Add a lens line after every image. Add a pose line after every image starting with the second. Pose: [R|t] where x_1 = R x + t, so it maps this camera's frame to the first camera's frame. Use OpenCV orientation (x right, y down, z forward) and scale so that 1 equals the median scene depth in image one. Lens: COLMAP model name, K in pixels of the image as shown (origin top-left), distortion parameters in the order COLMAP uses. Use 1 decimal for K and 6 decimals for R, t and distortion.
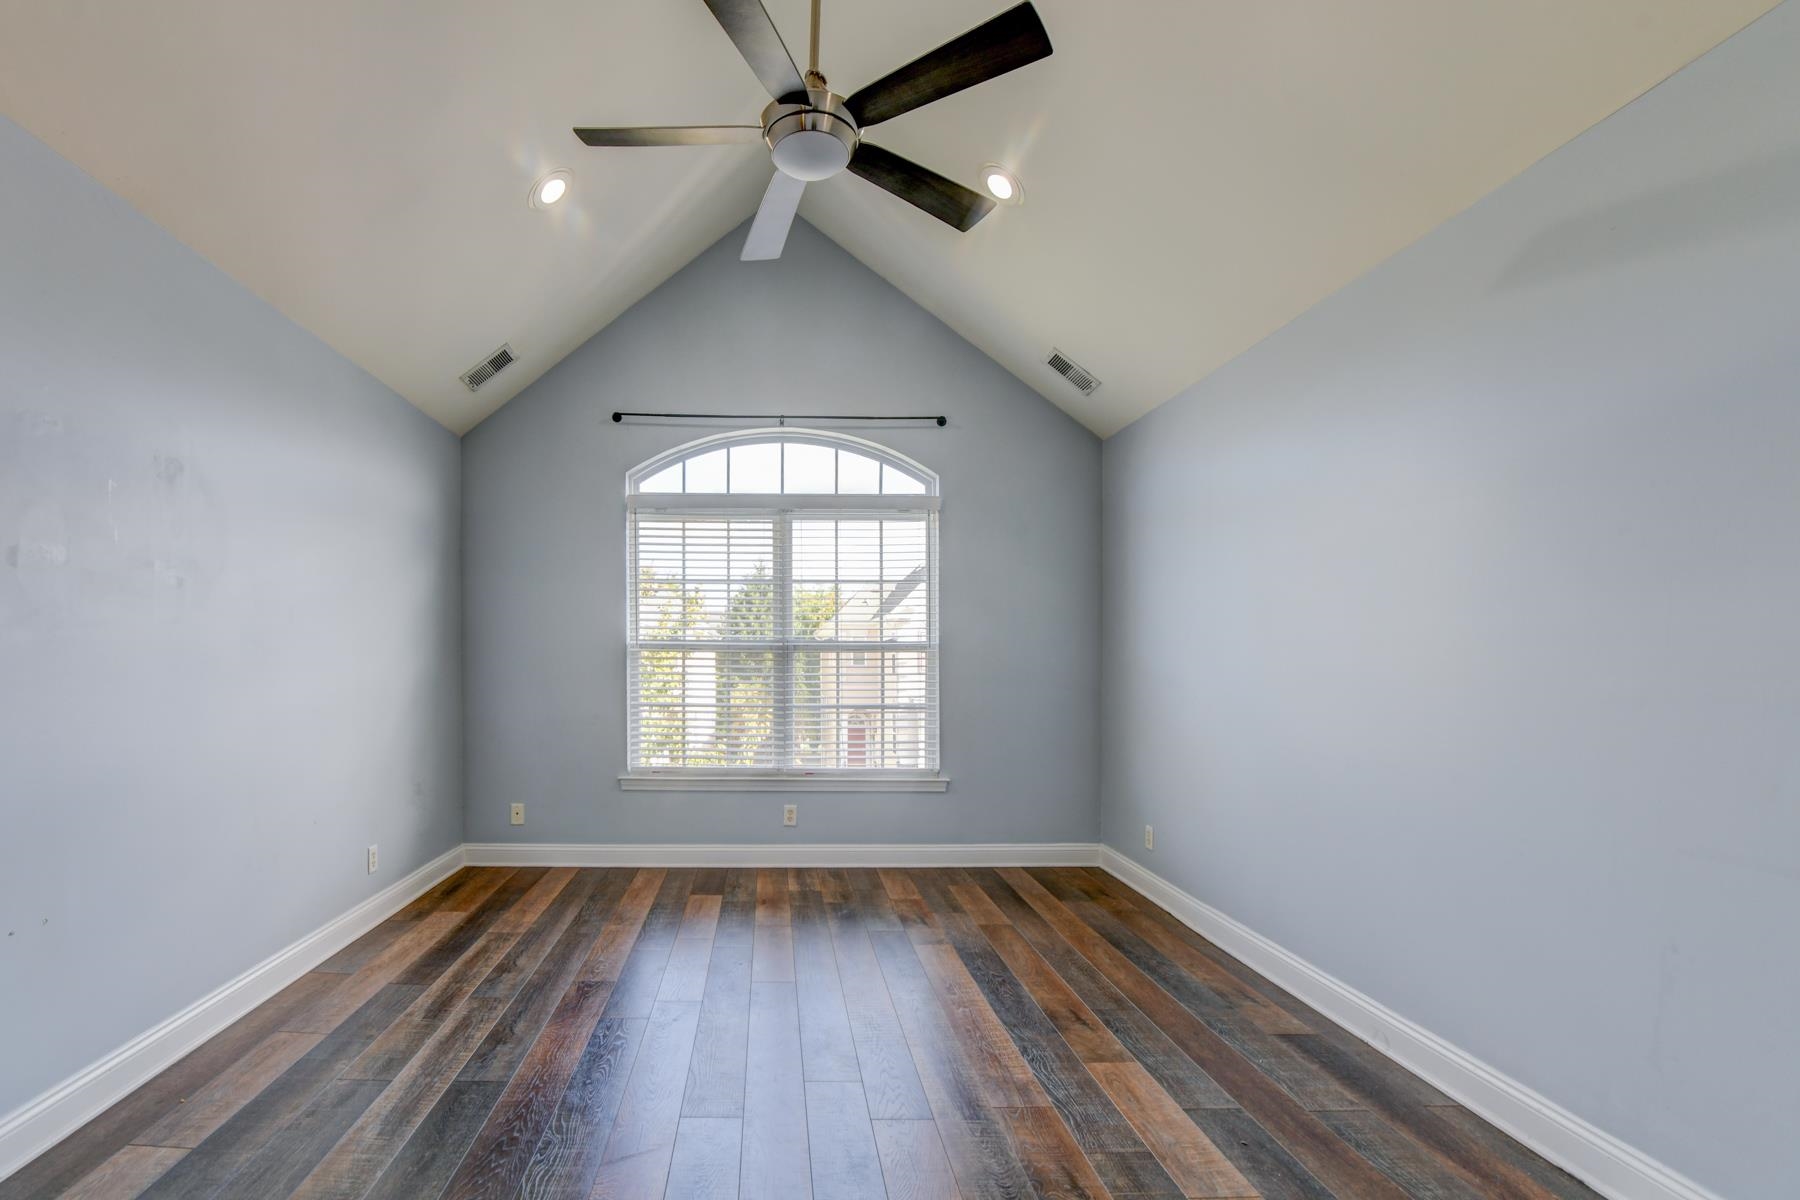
lens RADIAL K [[770.0, 0, 771.8], [0, 770.0, 681.6], [0, 0, 1]] dist [-0.023302, -0.001247]
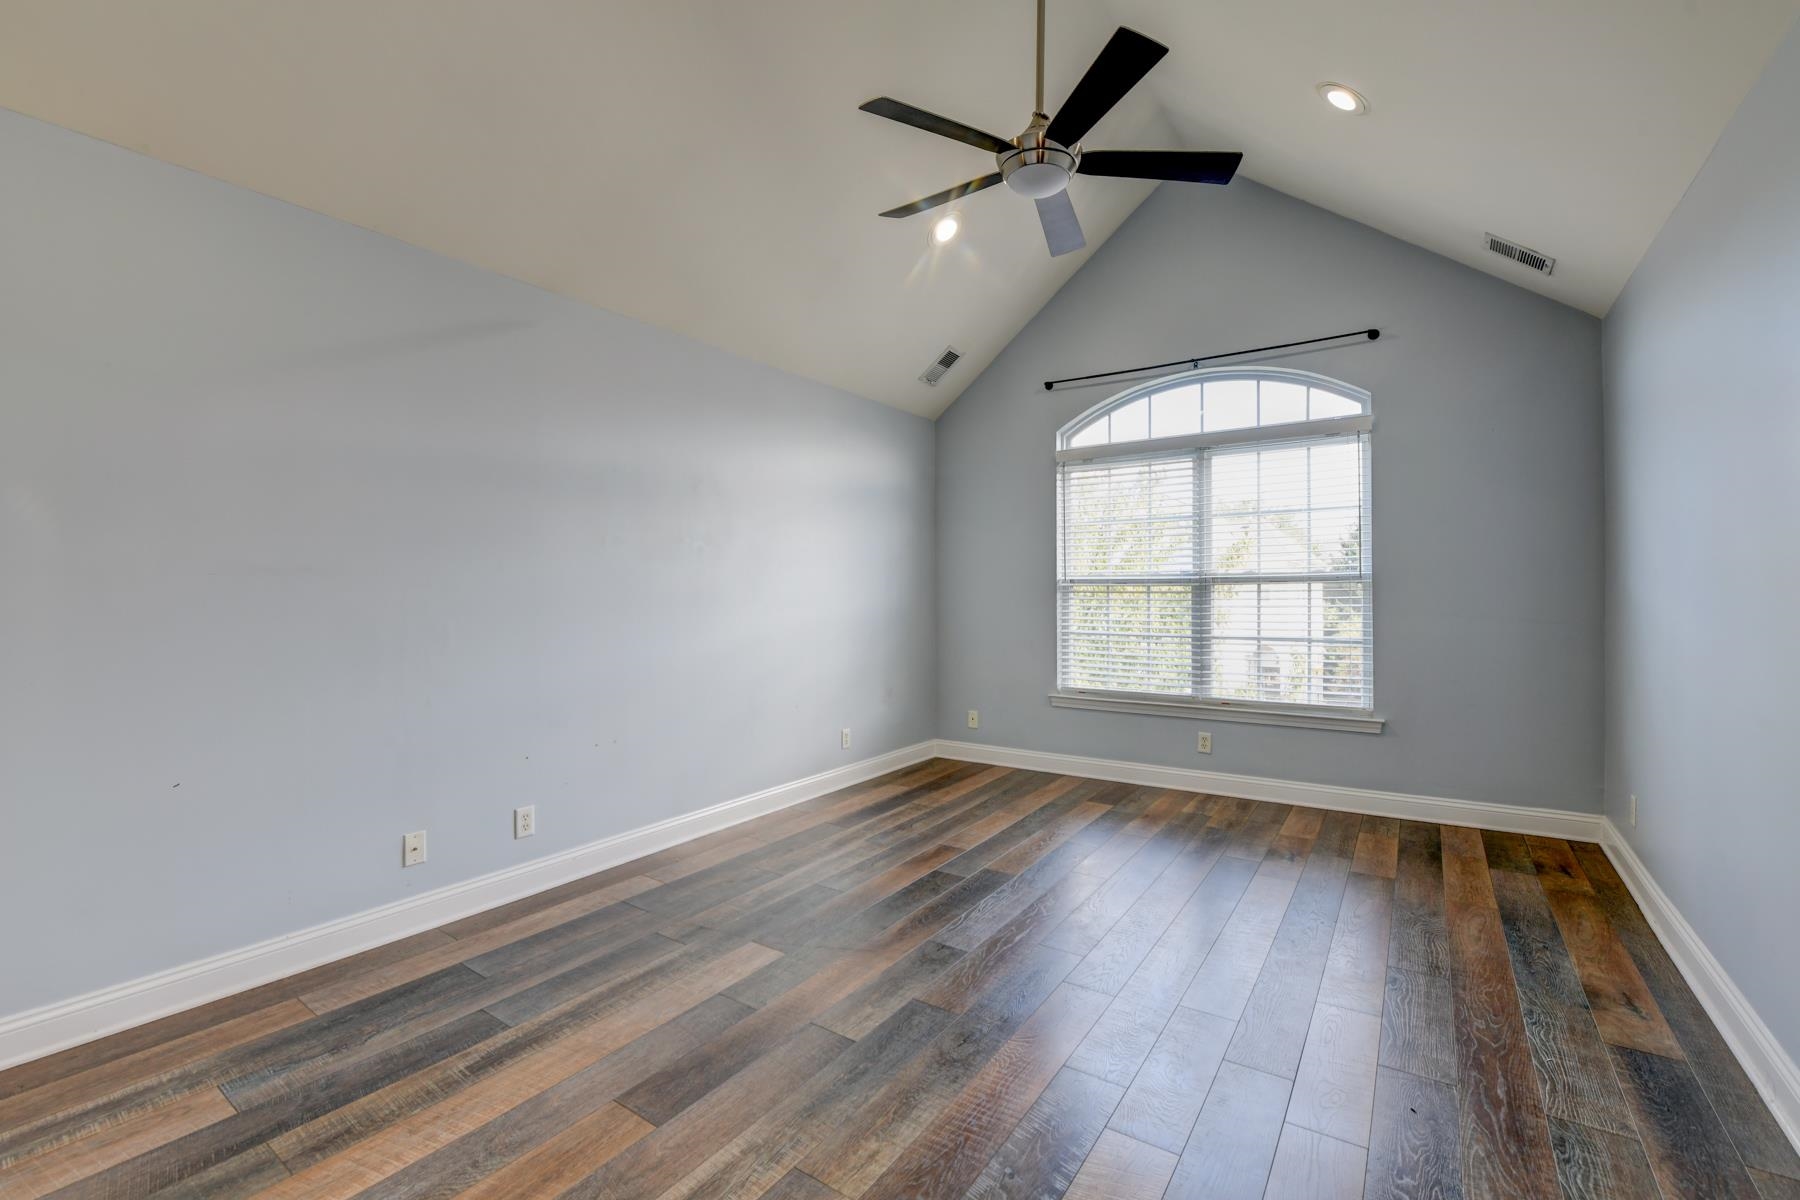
lens RADIAL K [[743.1, 0, 934.4], [0, 743.1, 600.0], [0, 0, 1]] dist [-0.024840, -0.001153]
pose [[0.834276, -0.004185, -0.551331, 0.278151], [-0.007214, 0.999803, -0.018506, 0.003798], [0.551299, 0.019417, 0.834081, -0.032346]]
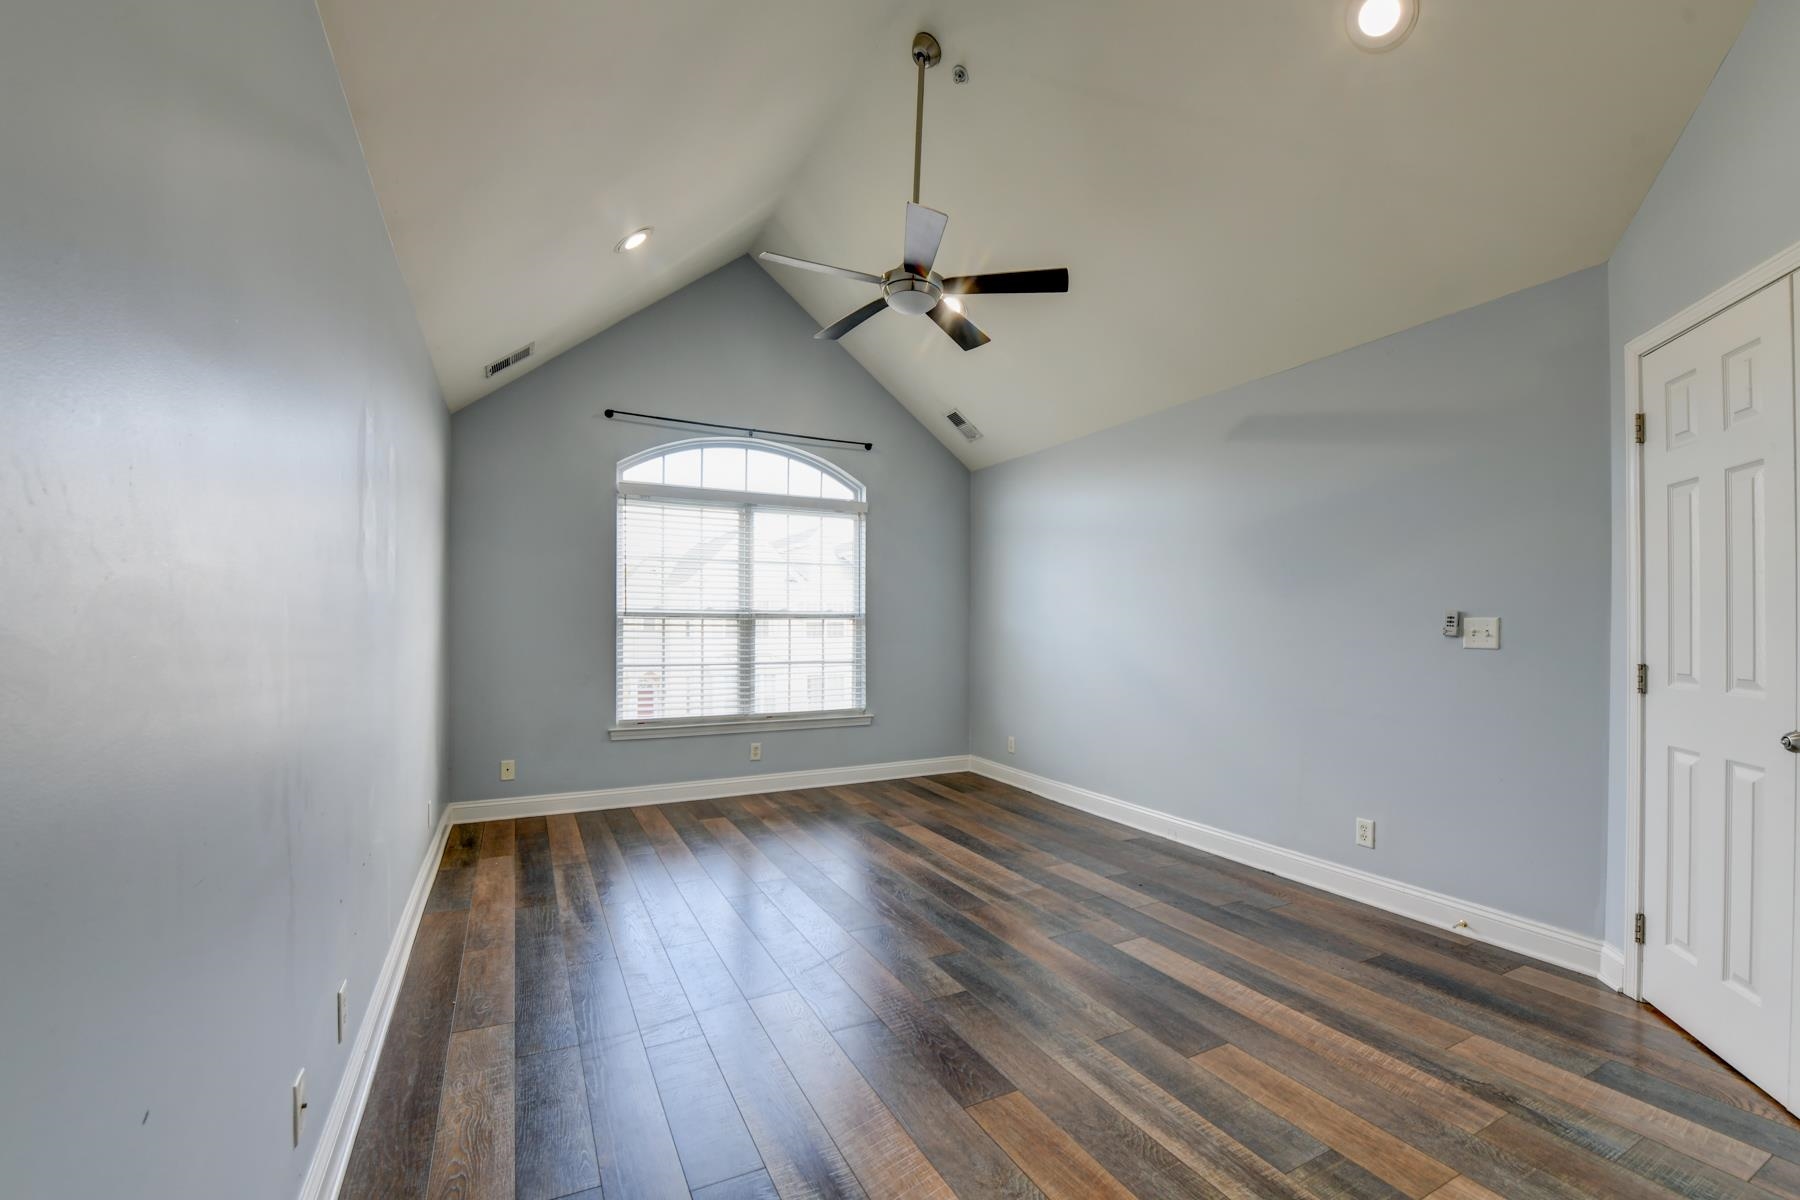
lens RADIAL K [[732.0, 0, 887.4], [0, 732.0, 632.3], [0, 0, 1]] dist [-0.021341, -0.001856]
pose [[0.897318, -0.007156, 0.441326, -0.312831], [0.014428, 0.999810, -0.013122, 0.001290], [-0.441148, 0.018142, 0.897251, -0.152545]]
